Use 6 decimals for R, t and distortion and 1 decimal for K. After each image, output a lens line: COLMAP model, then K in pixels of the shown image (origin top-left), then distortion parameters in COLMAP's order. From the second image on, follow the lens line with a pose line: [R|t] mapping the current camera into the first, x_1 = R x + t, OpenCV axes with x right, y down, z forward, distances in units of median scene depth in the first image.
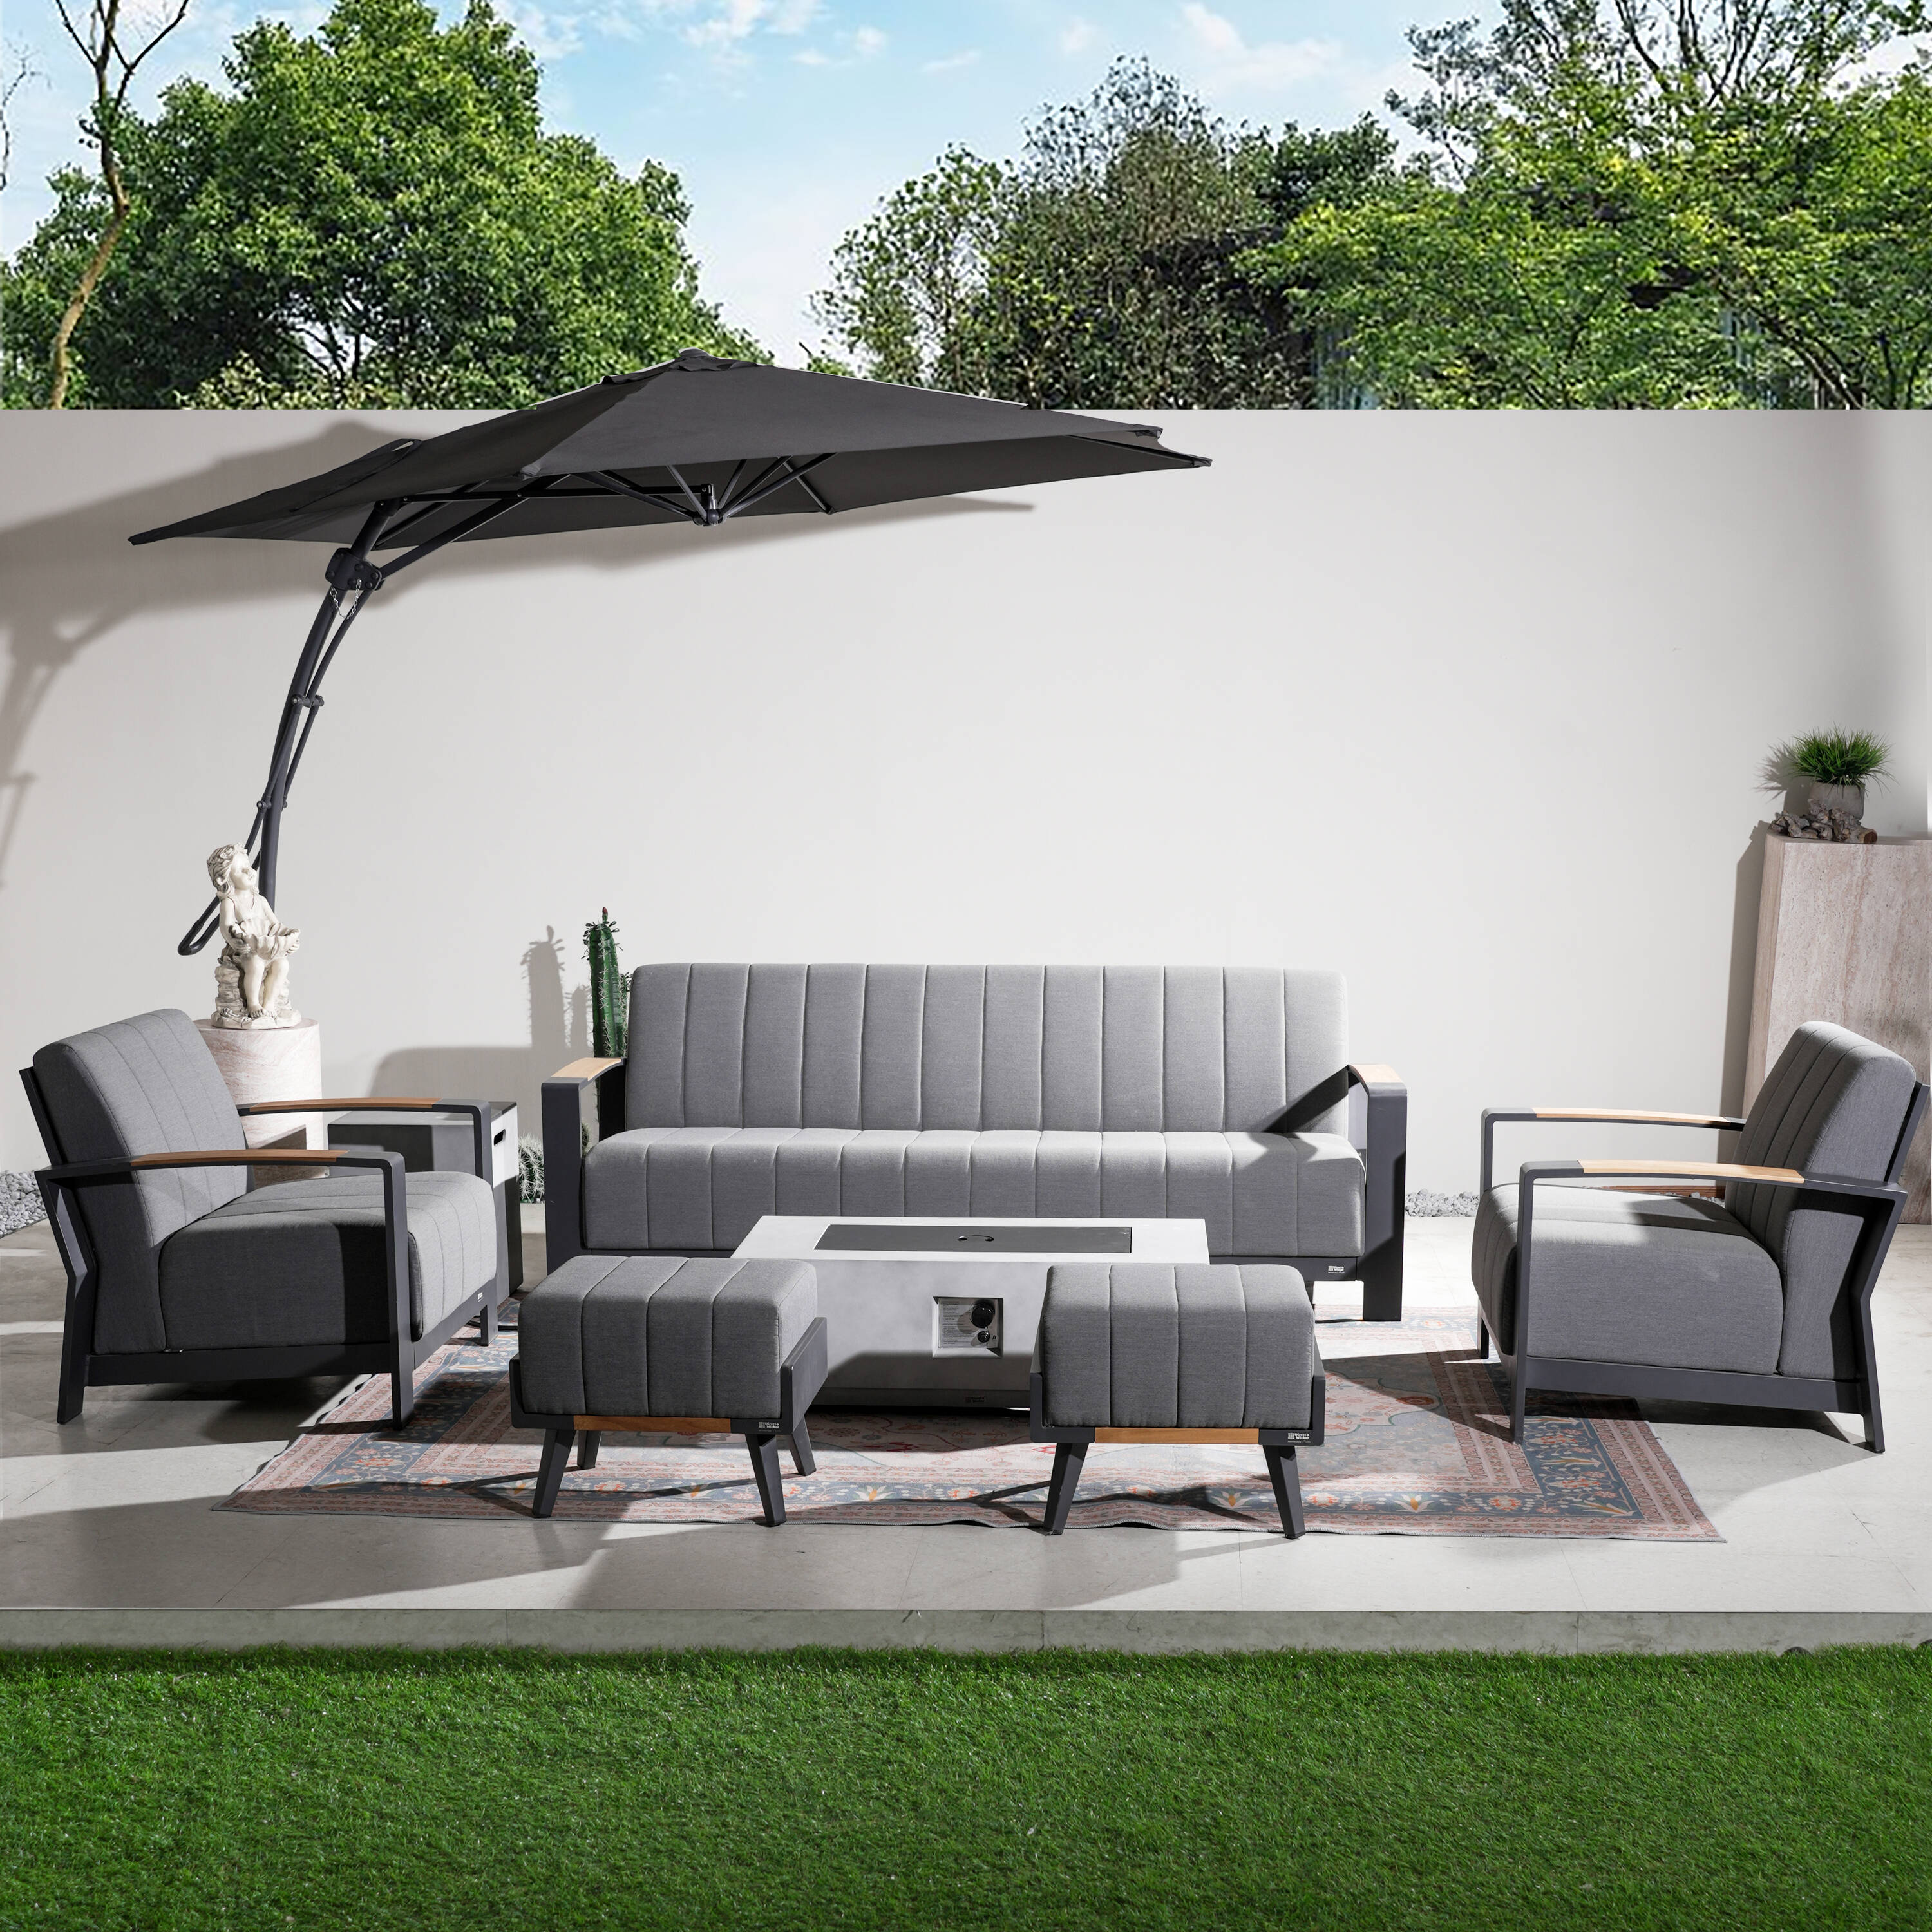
lens RADIAL K [[2616.9, 0, 1003.6], [0, 2616.9, 1214.6], [0, 0, 1]] dist [-0.028466, -0.016132]
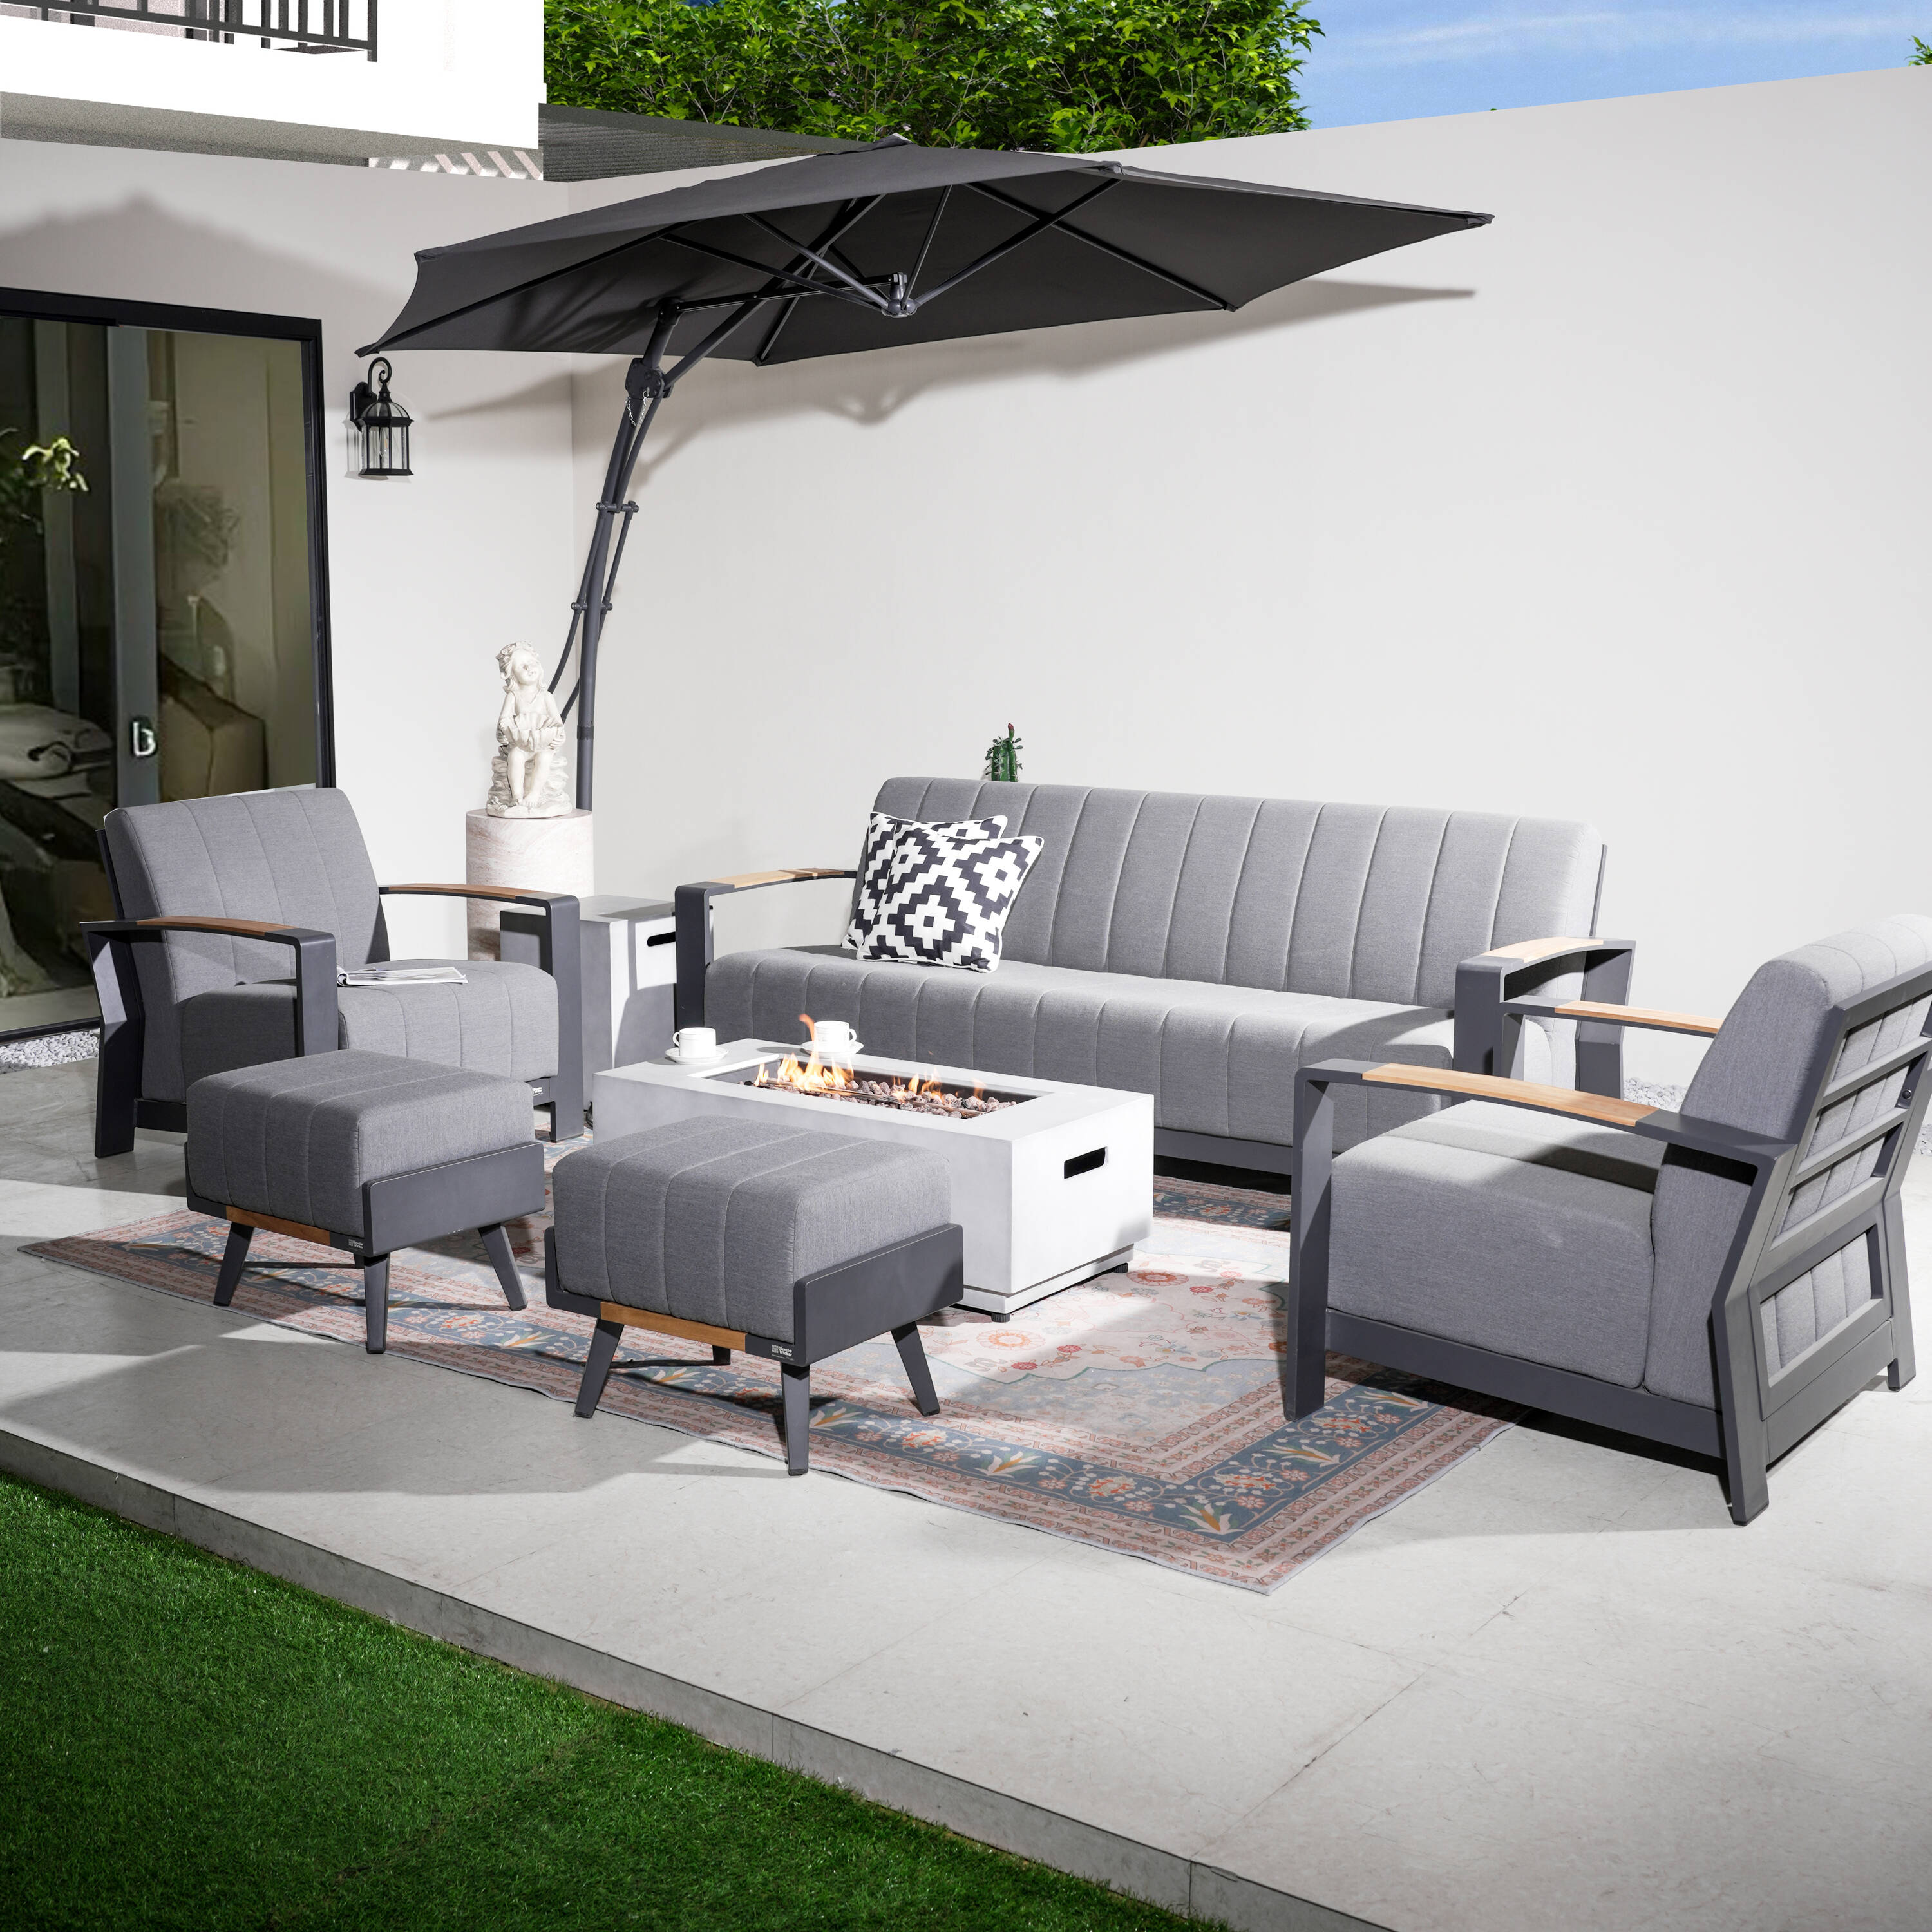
lens RADIAL K [[2477.4, 0, 966.0], [0, 2477.4, 966.0], [0, 0, 1]] dist [-0.055838, -0.000812]
pose [[0.846456, 0.085418, -0.525562, 0.458954], [-0.103706, 0.994593, -0.005378, -0.030060], [0.522261, 0.059056, 0.850738, 0.301399]]
